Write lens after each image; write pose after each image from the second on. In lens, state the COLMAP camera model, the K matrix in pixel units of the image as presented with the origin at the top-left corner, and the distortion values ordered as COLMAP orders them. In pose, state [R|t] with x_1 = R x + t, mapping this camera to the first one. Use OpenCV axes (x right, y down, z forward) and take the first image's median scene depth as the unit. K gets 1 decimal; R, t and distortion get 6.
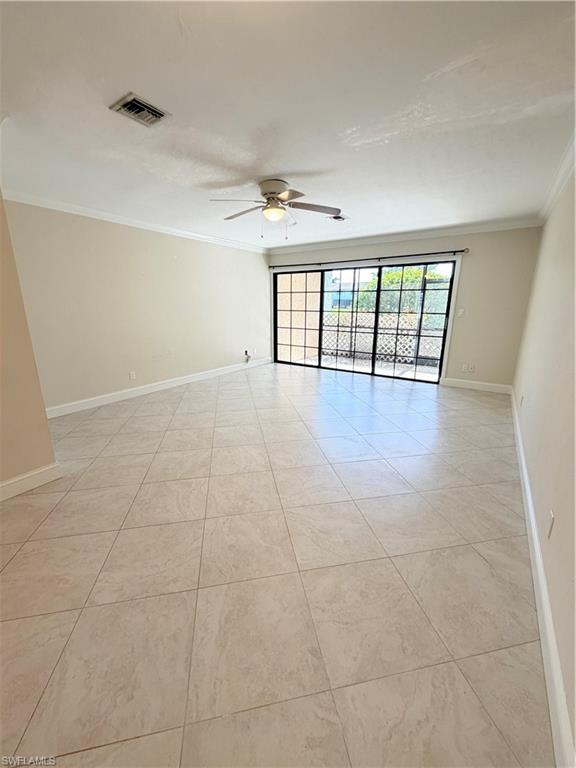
lens RADIAL K [[306.1, 0, 288.0], [0, 306.1, 380.5], [0, 0, 1]] dist [0.001592, 0.000135]
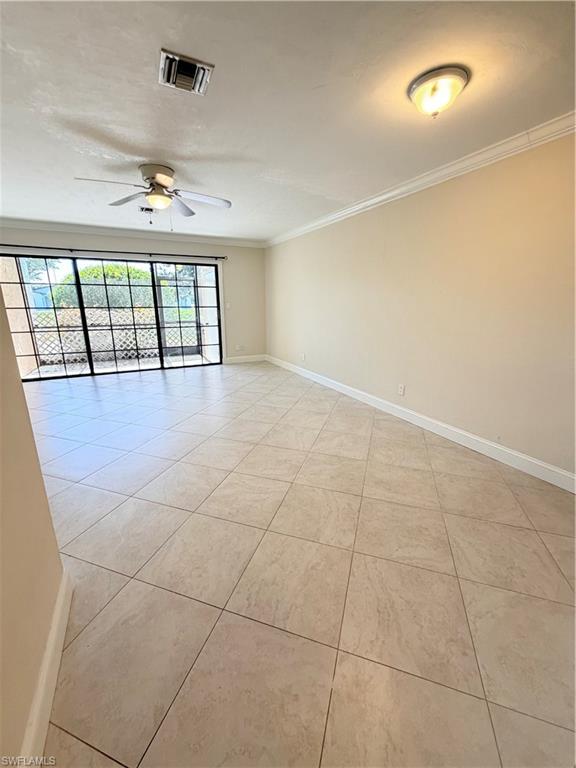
lens RADIAL K [[306.1, 0, 288.0], [0, 306.1, 380.5], [0, 0, 1]] dist [0.001592, 0.000135]
pose [[0.486536, -0.222526, 0.844846, -0.456999], [0.213271, 0.968015, 0.132148, -0.031184], [-0.847230, 0.115886, 0.518432, 0.144361]]
